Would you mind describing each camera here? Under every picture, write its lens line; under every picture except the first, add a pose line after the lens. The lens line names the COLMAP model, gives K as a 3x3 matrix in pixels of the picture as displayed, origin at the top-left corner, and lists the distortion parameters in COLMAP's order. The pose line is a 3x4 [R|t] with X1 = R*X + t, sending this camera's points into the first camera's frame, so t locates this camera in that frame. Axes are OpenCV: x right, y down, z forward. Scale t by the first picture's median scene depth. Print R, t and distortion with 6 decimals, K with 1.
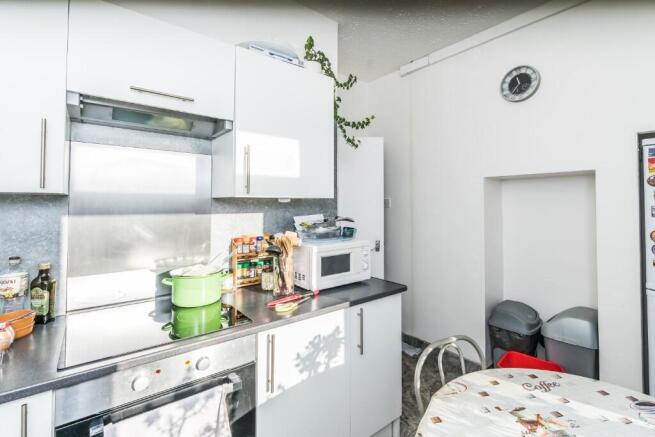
lens RADIAL K [[302.7, 0, 323.8], [0, 302.7, 201.0], [0, 0, 1]] dist [-0.004888, 0.002558]
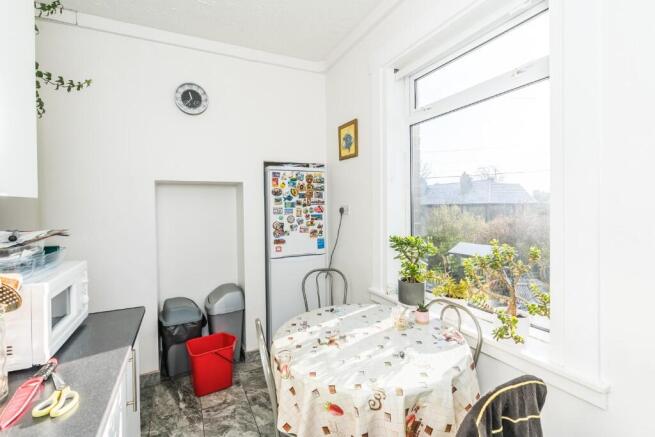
lens RADIAL K [[302.7, 0, 329.1], [0, 302.7, 214.4], [0, 0, 1]] dist [-0.004888, 0.002558]
pose [[0.203215, -0.027907, 0.978736, -0.464535], [0.001434, 0.999601, 0.028204, 0.007791], [-0.979133, -0.004328, 0.203174, 0.371302]]
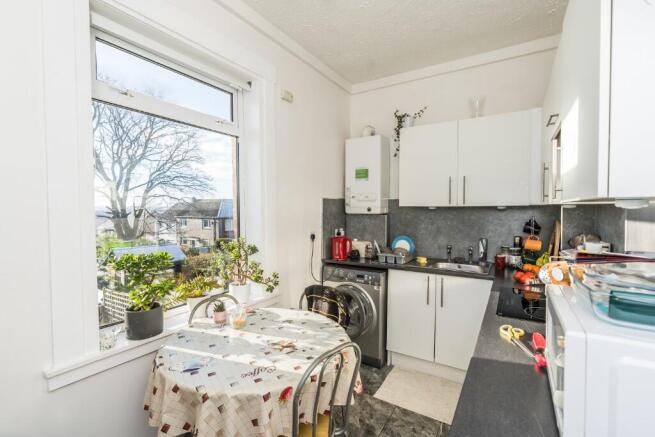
lens RADIAL K [[302.7, 0, 326.3], [0, 302.7, 215.2], [0, 0, 1]] dist [-0.004888, 0.002558]
pose [[-0.940793, 0.009934, -0.338837, 0.559640], [0.007826, 0.999941, 0.007587, 0.010127], [0.338892, 0.004486, -0.940814, 1.398564]]
